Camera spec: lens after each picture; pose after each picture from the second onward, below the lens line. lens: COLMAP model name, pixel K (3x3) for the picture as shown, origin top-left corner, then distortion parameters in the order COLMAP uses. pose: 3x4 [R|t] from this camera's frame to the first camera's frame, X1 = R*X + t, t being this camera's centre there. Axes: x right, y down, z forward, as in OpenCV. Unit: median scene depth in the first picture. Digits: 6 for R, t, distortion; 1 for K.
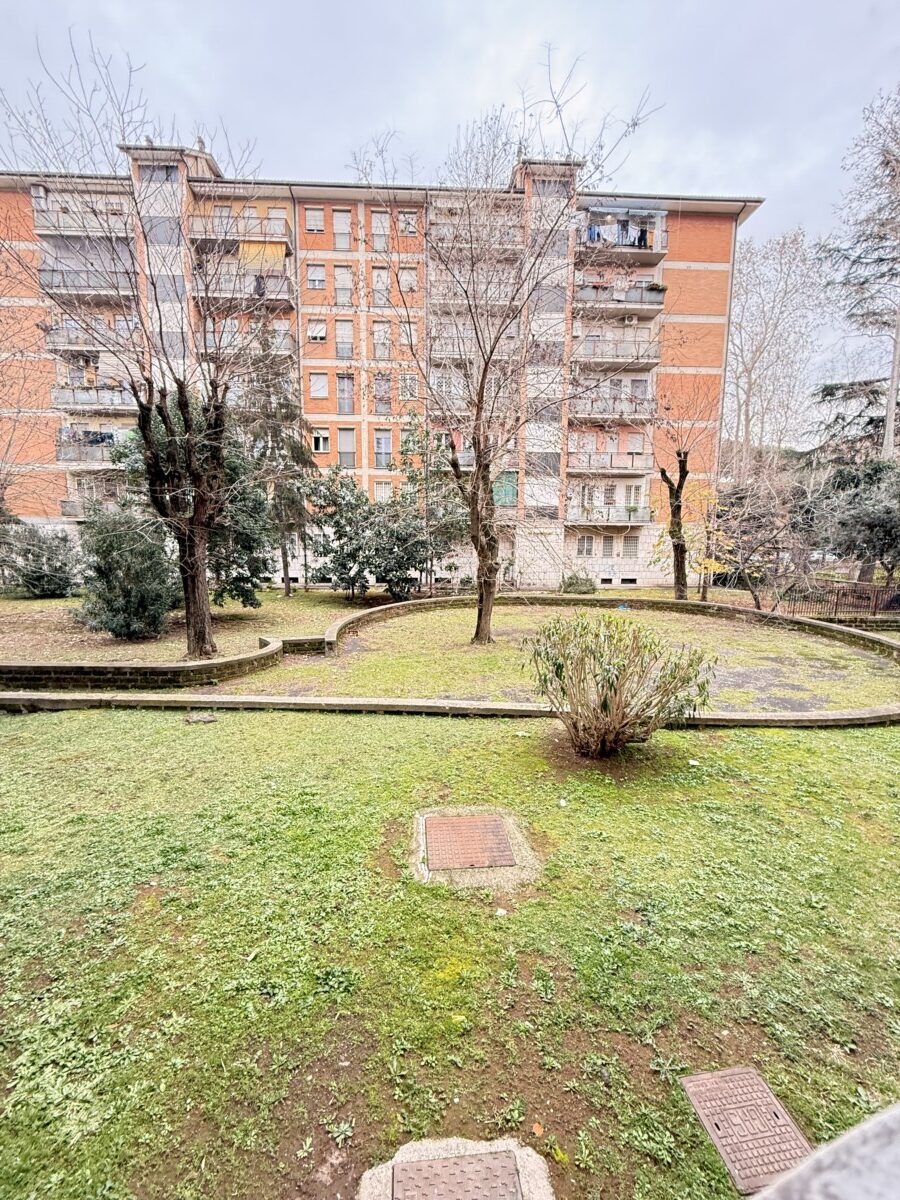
lens RADIAL K [[473.9, 0, 450.2], [0, 473.9, 600.4], [0, 0, 1]] dist [0.000072, -0.000218]
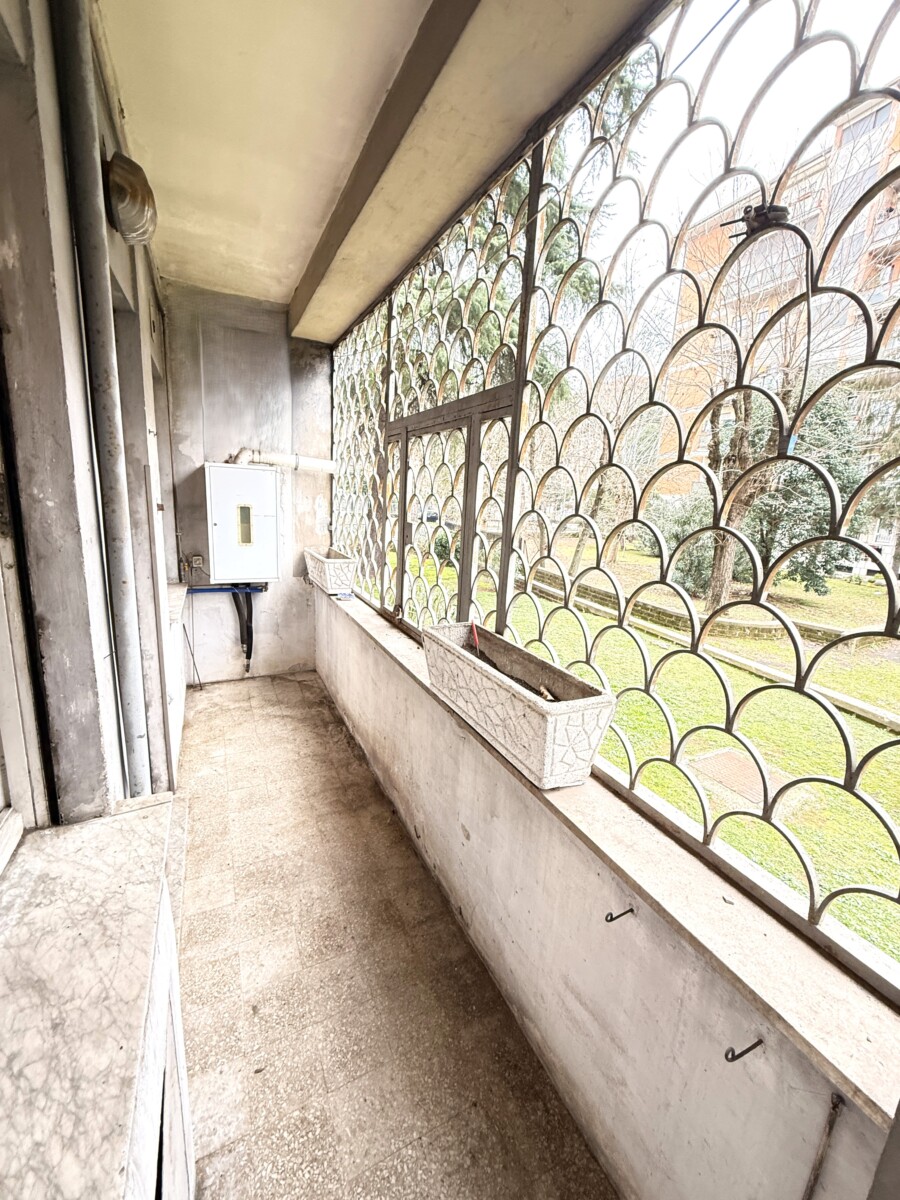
lens RADIAL K [[473.9, 0, 451.1], [0, 473.9, 594.7], [0, 0, 1]] dist [0.000072, -0.000218]
pose [[0.373971, 0.203798, -0.904772, 0.335158], [-0.176043, 0.973421, 0.146497, 0.013538], [0.910579, 0.104493, 0.399908, -0.073673]]
